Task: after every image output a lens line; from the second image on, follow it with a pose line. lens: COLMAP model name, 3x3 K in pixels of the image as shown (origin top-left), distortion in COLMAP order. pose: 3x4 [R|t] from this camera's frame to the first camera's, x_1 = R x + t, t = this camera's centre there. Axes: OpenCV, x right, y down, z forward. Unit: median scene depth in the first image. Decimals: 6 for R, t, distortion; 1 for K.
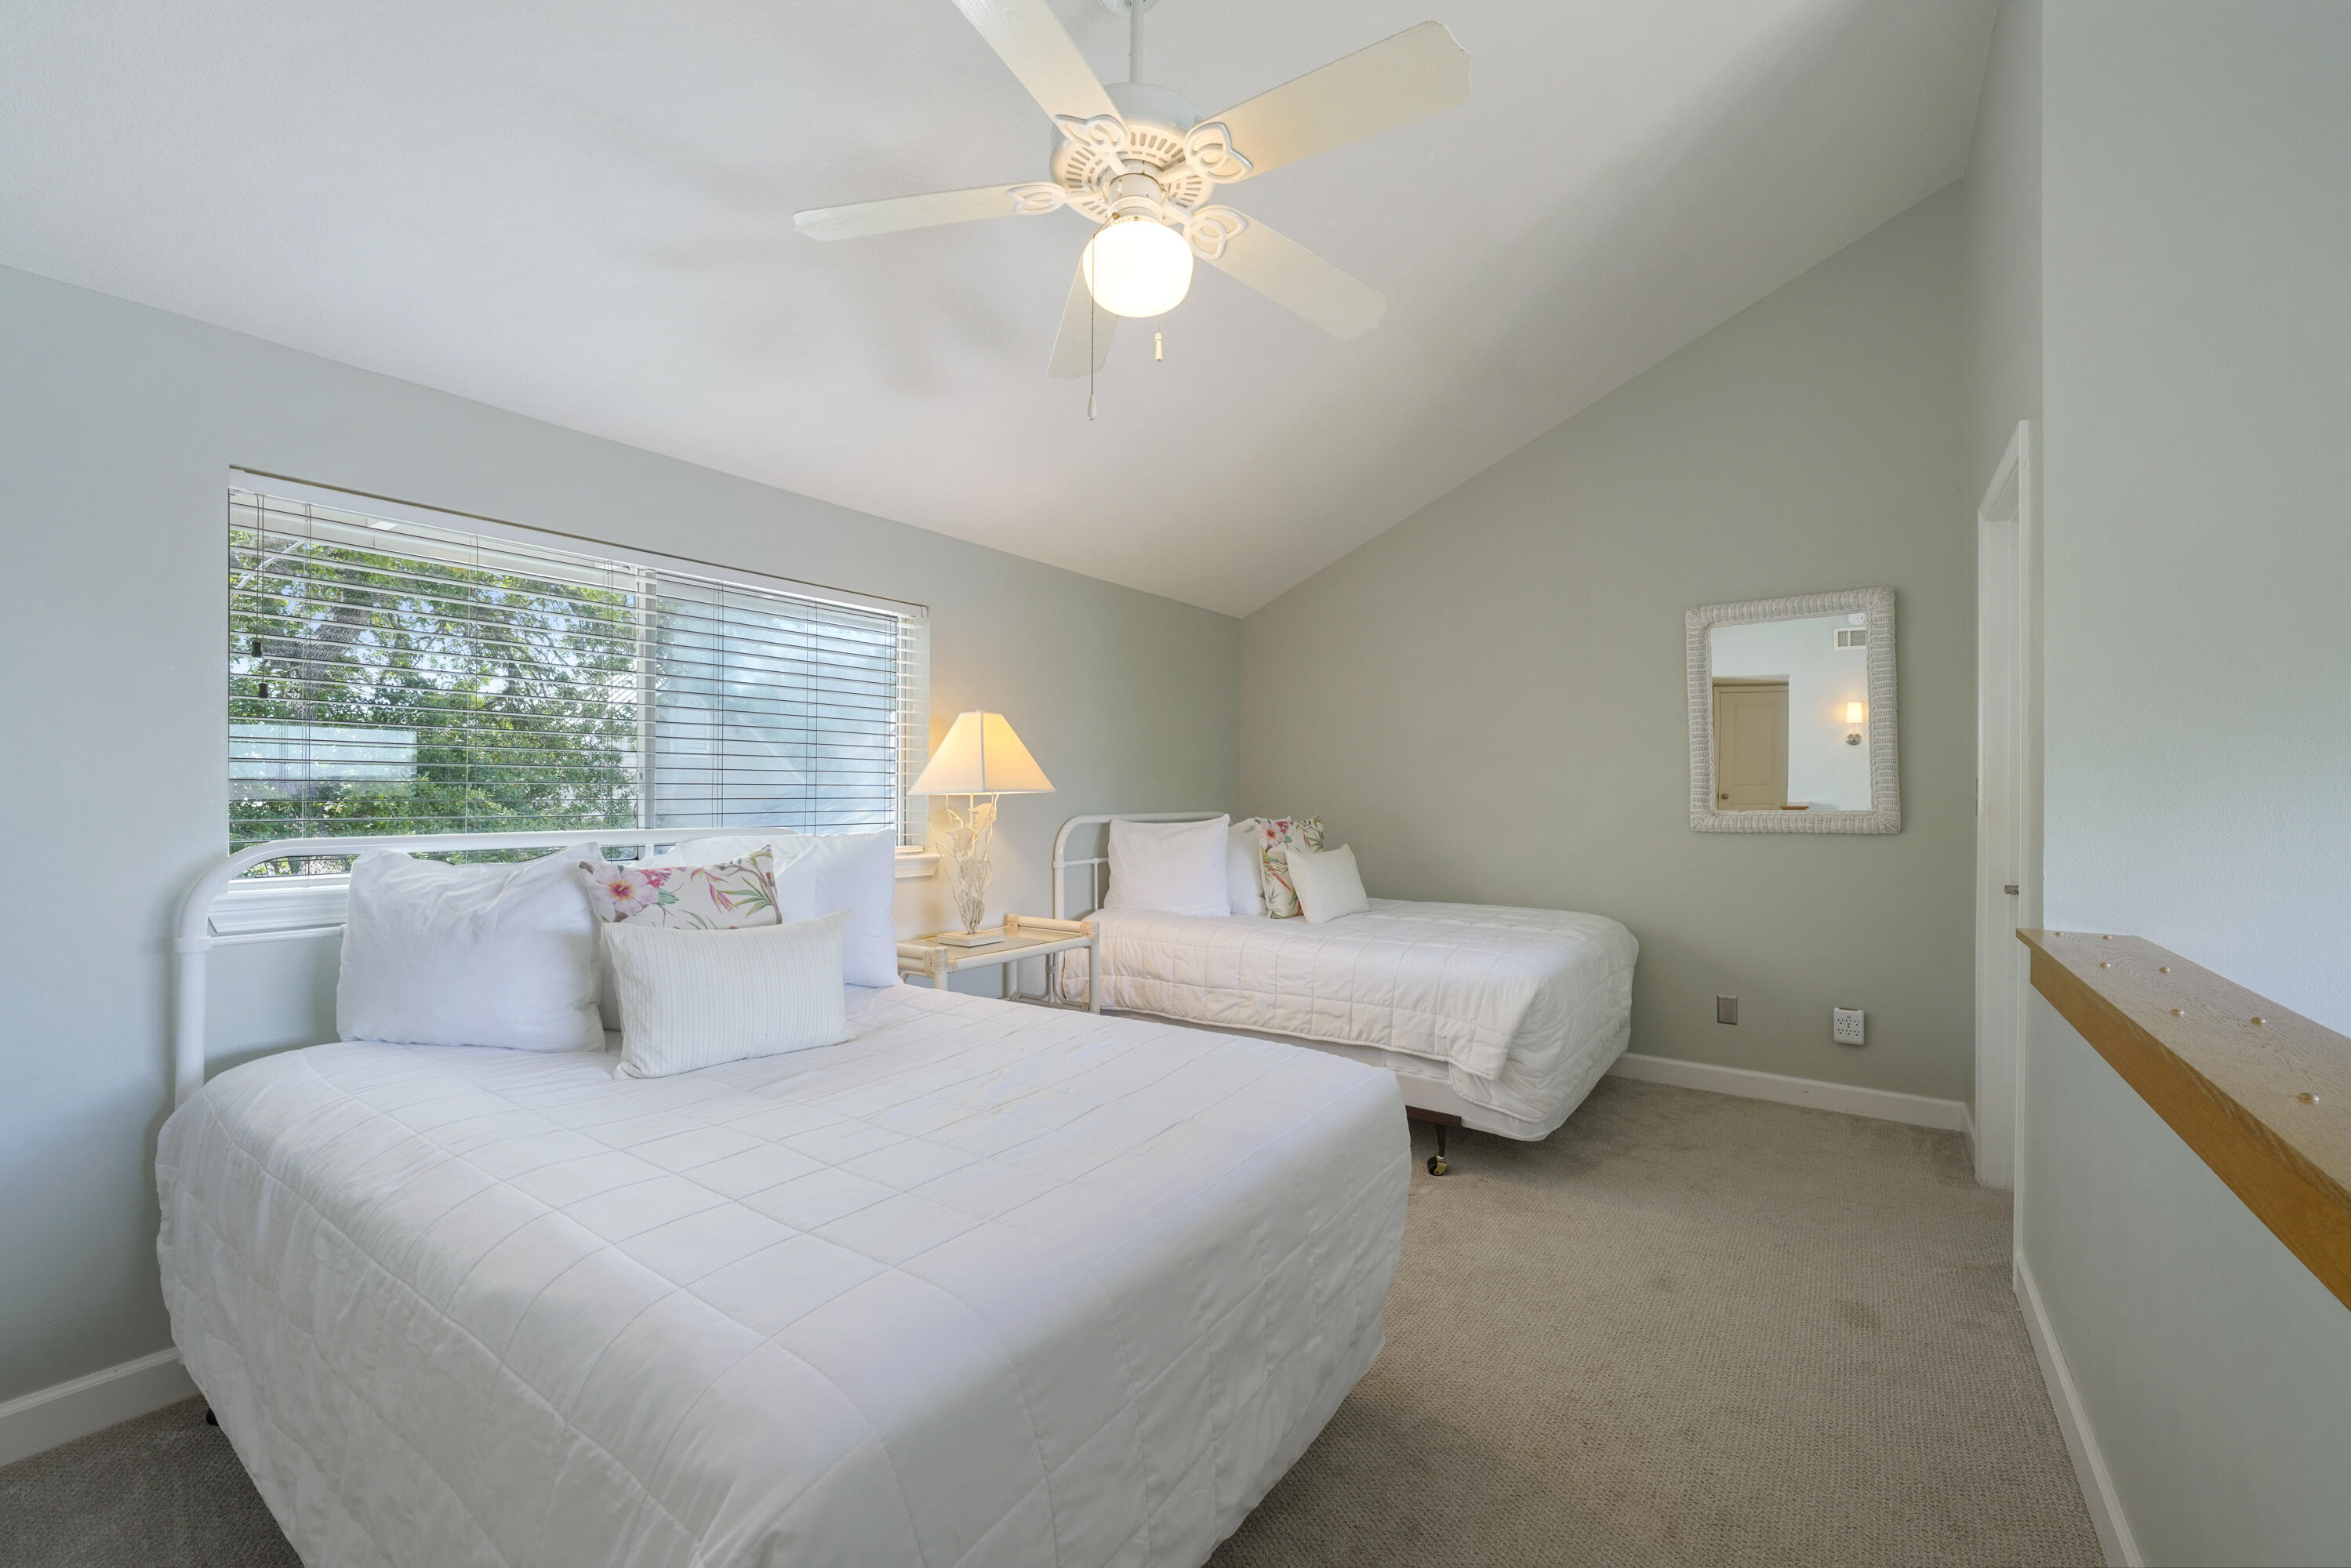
lens RADIAL K [[960.2, 0, 1180.0], [0, 960.2, 788.1], [0, 0, 1]] dist [-0.014697, 0.003640]
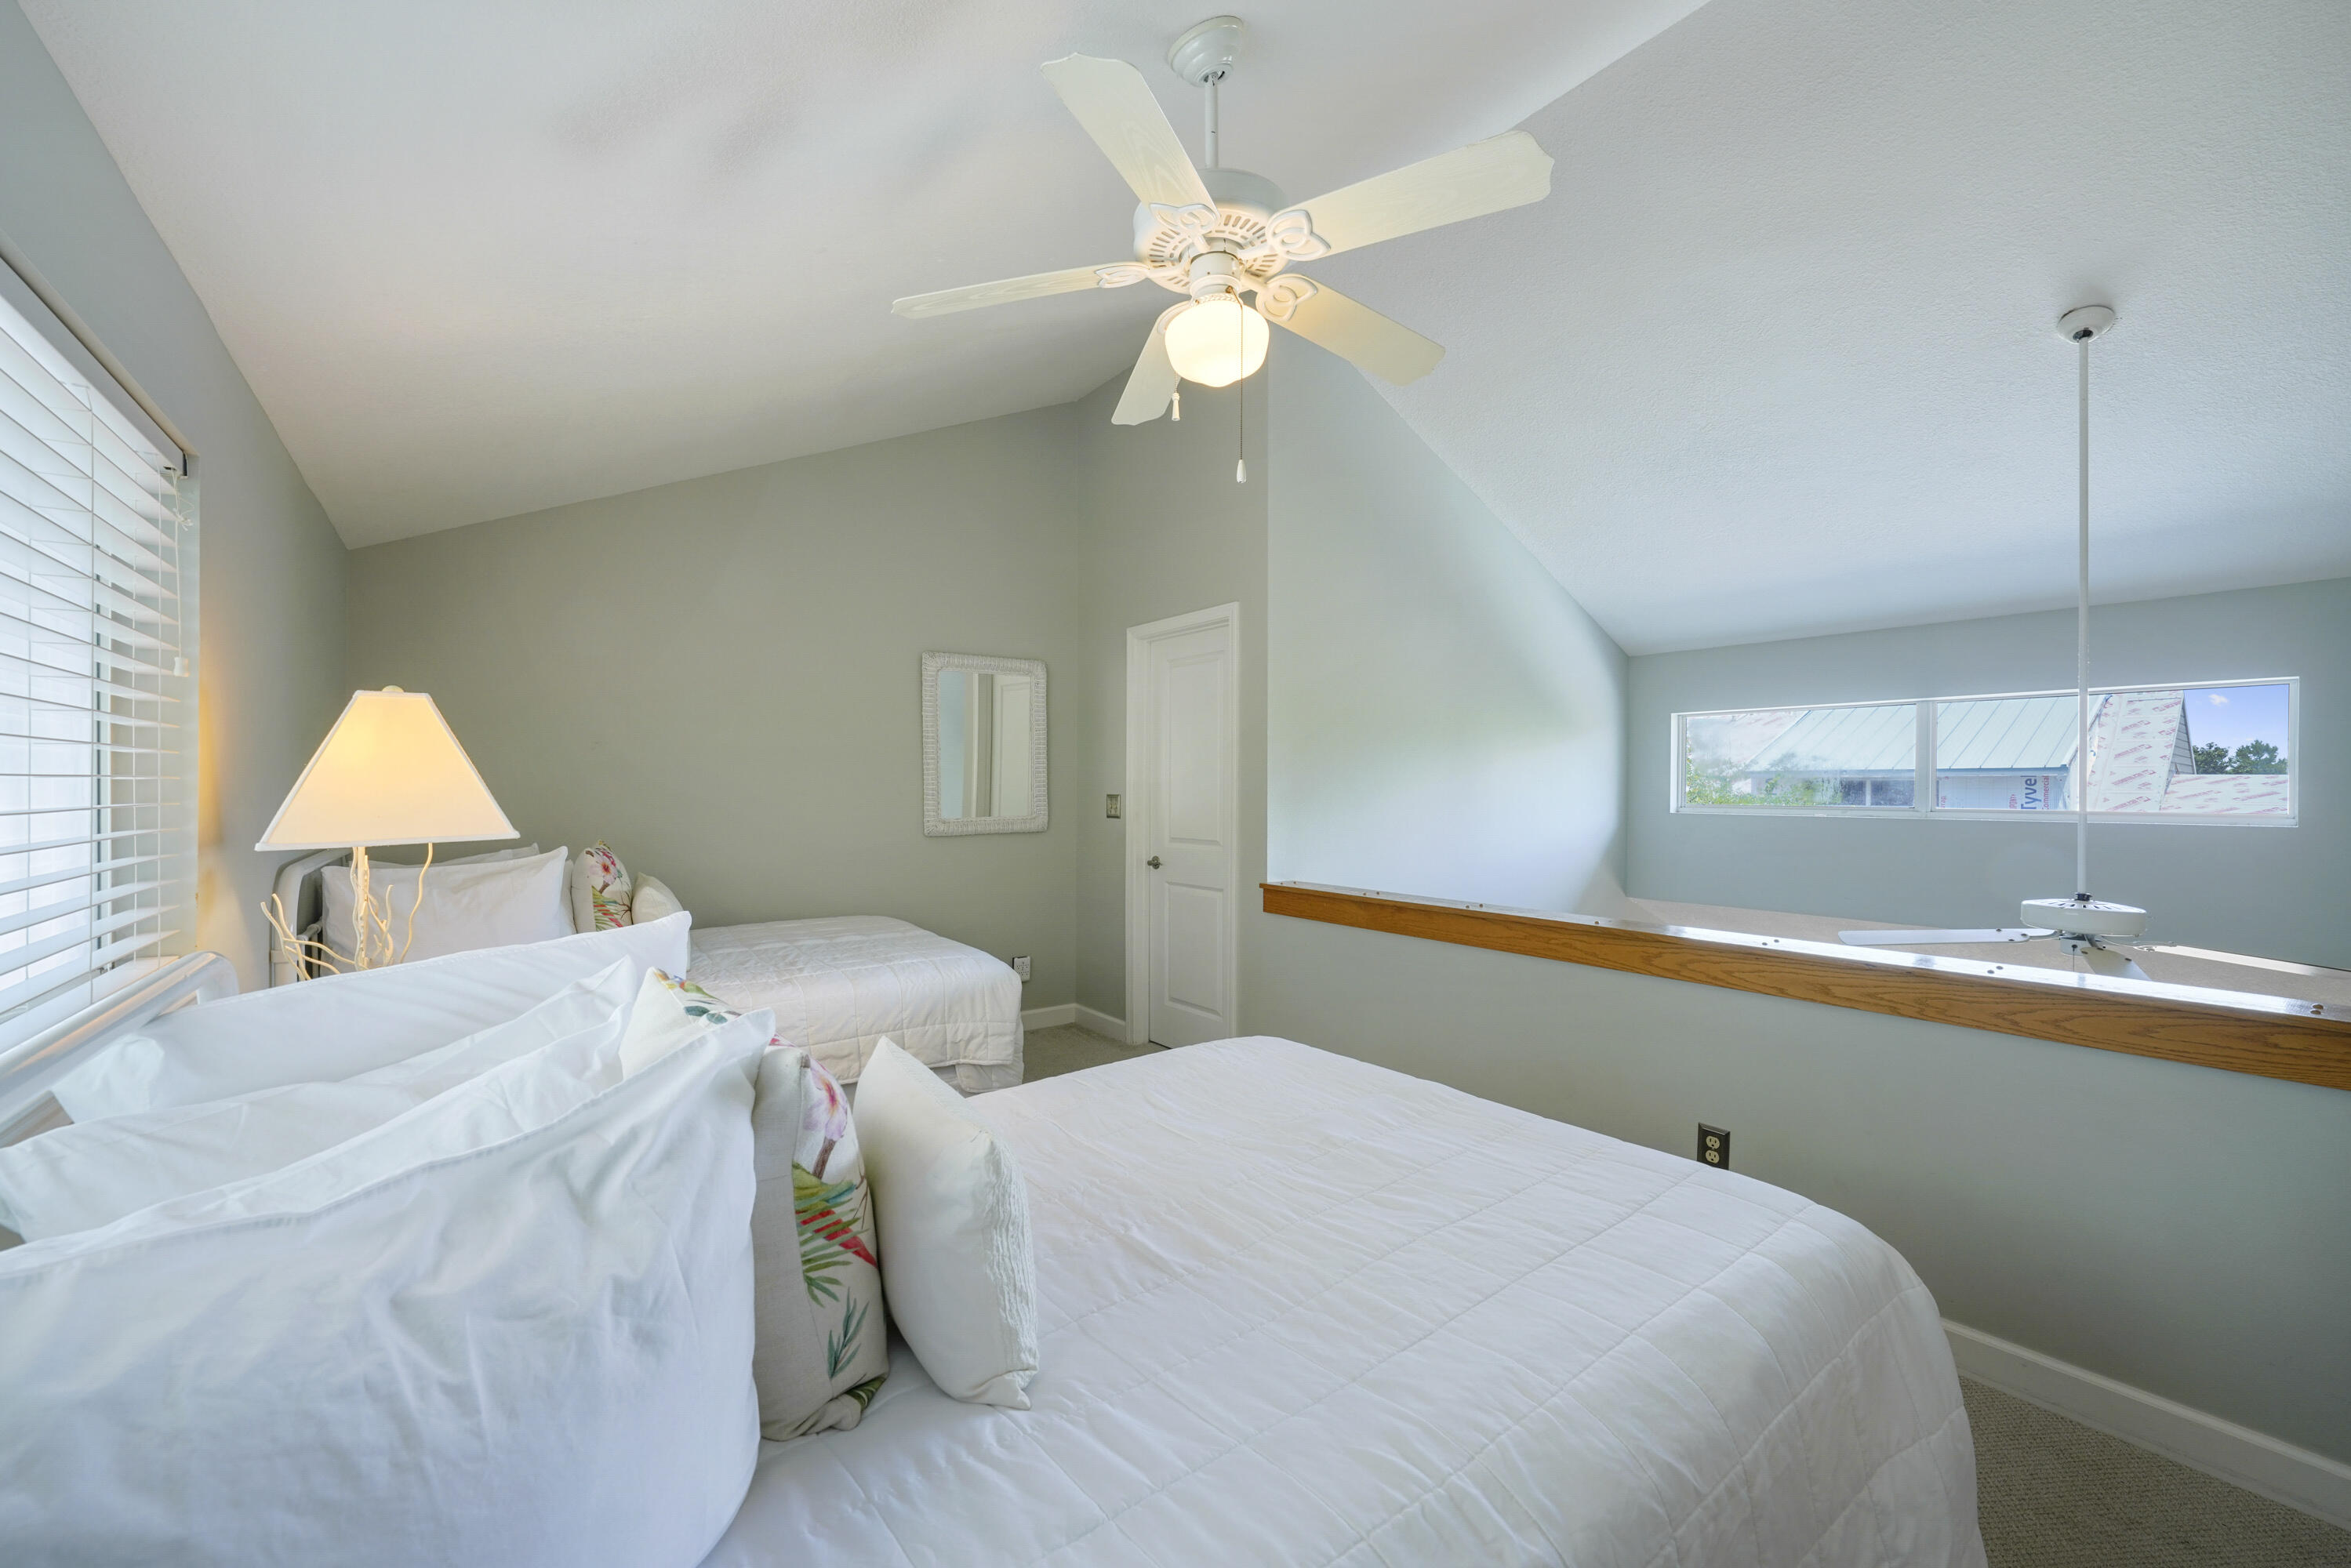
lens RADIAL K [[910.0, 0, 1184.1], [0, 910.0, 785.6], [0, 0, 1]] dist [-0.004133, 0.001196]
pose [[0.306119, 0.000638, 0.951993, -0.466803], [-0.004710, 0.999989, 0.000844, -0.022112], [-0.951982, -0.004742, 0.306119, 0.336861]]
